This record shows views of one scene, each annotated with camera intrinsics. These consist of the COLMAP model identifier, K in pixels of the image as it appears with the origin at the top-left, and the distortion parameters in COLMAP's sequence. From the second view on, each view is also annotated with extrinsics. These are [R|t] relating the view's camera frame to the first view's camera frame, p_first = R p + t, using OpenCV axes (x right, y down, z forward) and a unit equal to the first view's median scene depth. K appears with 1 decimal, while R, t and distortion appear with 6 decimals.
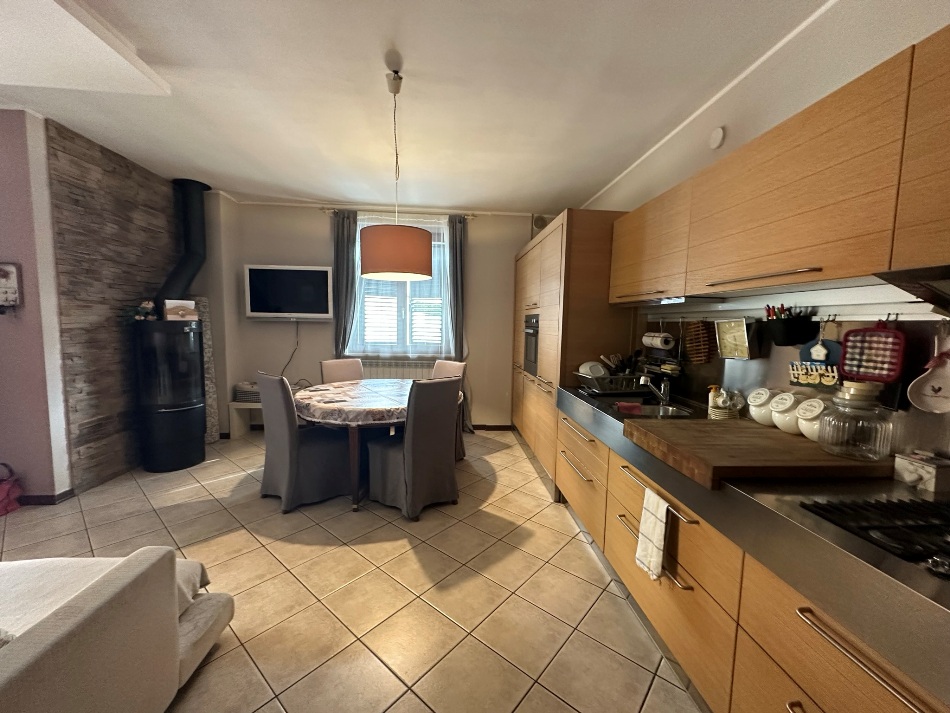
lens RADIAL K [[378.9, 0, 473.6], [0, 378.9, 356.9], [0, 0, 1]] dist [-0.001793, 0.001389]
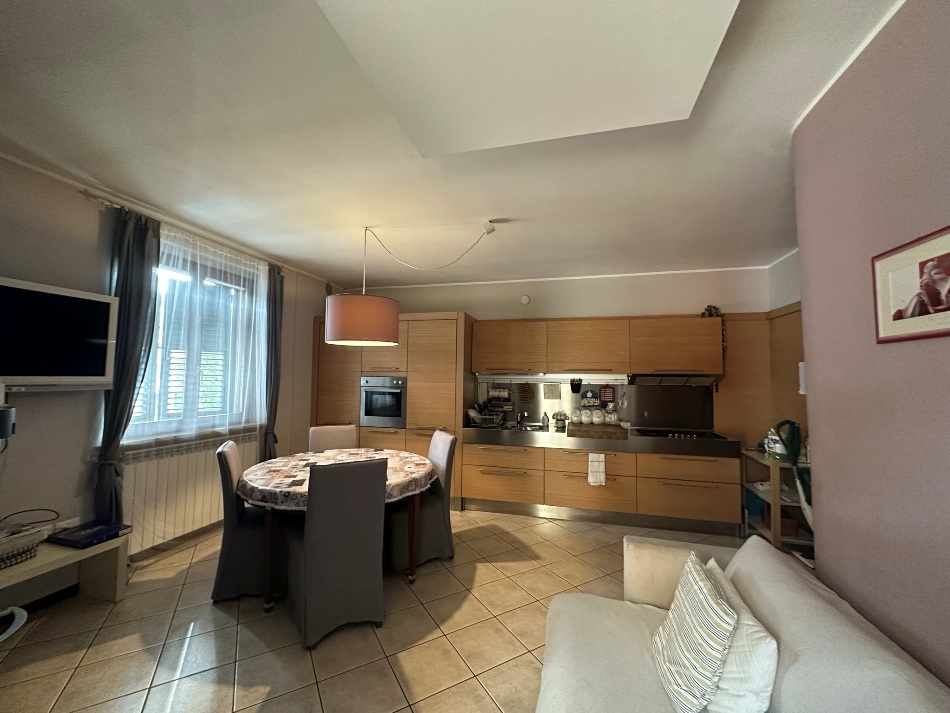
lens RADIAL K [[378.9, 0, 473.6], [0, 378.9, 357.3], [0, 0, 1]] dist [-0.001793, 0.001389]
pose [[0.333470, 0.034700, 0.942122, -1.269484], [0.080274, 0.994648, -0.065048, -0.104059], [-0.939337, 0.097320, 0.328899, 0.493495]]
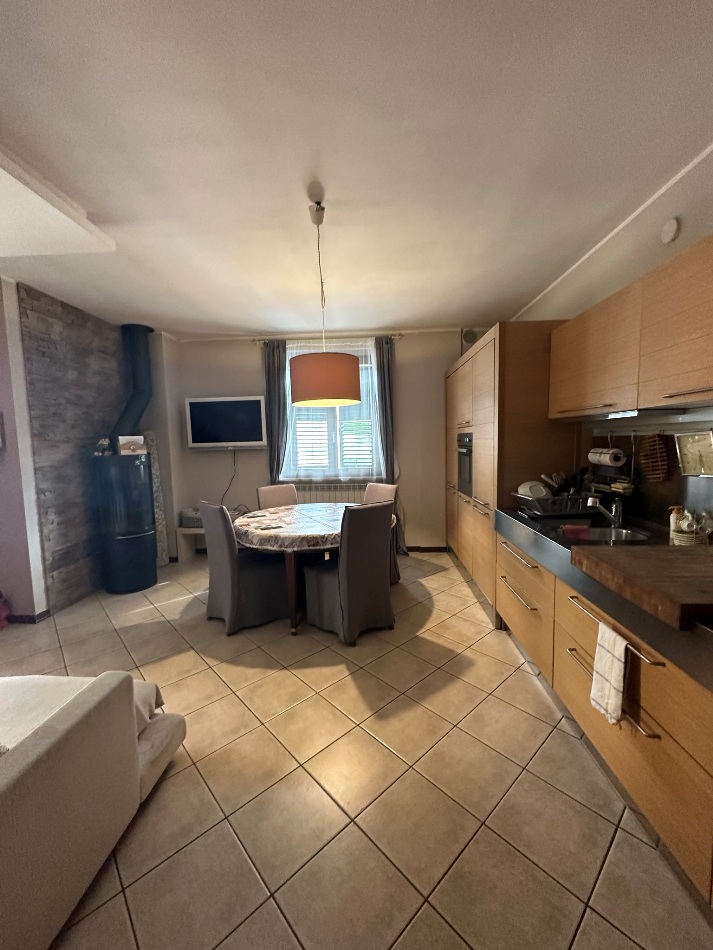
lens RADIAL K [[378.9, 0, 355.7], [0, 378.9, 475.6], [0, 0, 1]] dist [-0.001793, 0.001389]
pose [[0.991129, -0.033434, -0.128632, -0.000831], [0.033536, 0.999437, -0.001370, -0.016782], [0.128605, -0.002956, 0.991691, 0.007716]]
